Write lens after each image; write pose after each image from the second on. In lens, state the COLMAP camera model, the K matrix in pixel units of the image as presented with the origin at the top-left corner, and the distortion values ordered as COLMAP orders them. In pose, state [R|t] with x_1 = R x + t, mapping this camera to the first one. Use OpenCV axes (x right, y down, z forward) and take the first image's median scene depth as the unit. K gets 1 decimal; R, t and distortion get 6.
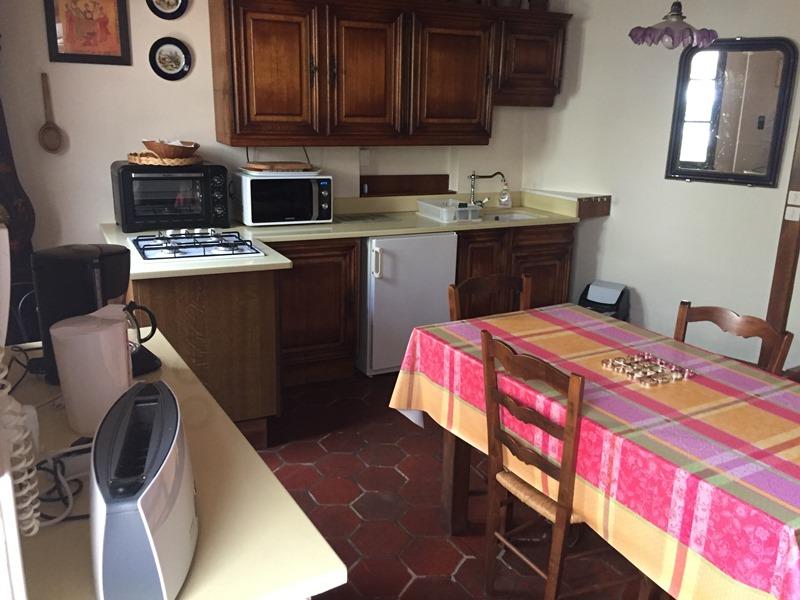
lens RADIAL K [[692.9, 0, 400.0], [0, 692.9, 300.0], [0, 0, 1]] dist [0.084317, -0.120281]
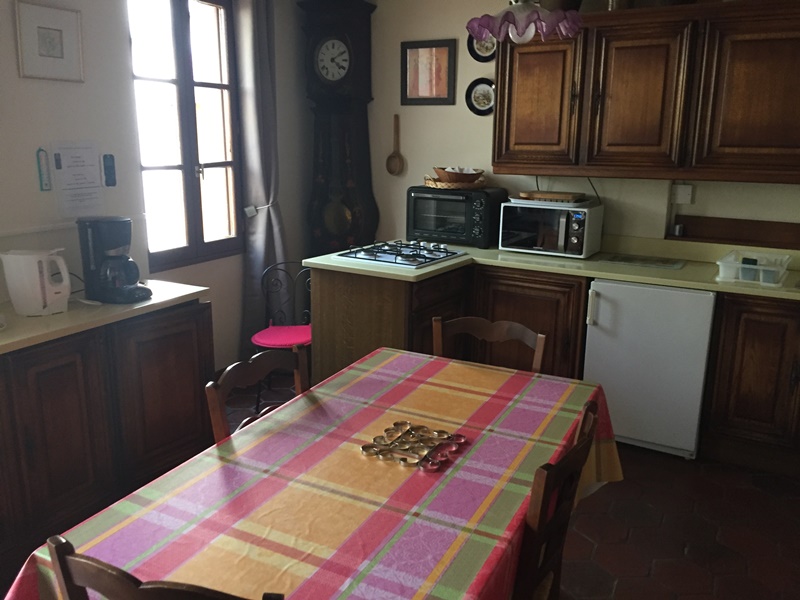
lens RADIAL K [[692.9, 0, 400.0], [0, 692.9, 300.0], [0, 0, 1]] dist [0.084317, -0.120281]
pose [[0.533765, 0.177655, -0.826761, 0.595535], [-0.225675, 0.972151, 0.063199, -0.066942], [0.814963, 0.152846, 0.558993, 0.315891]]
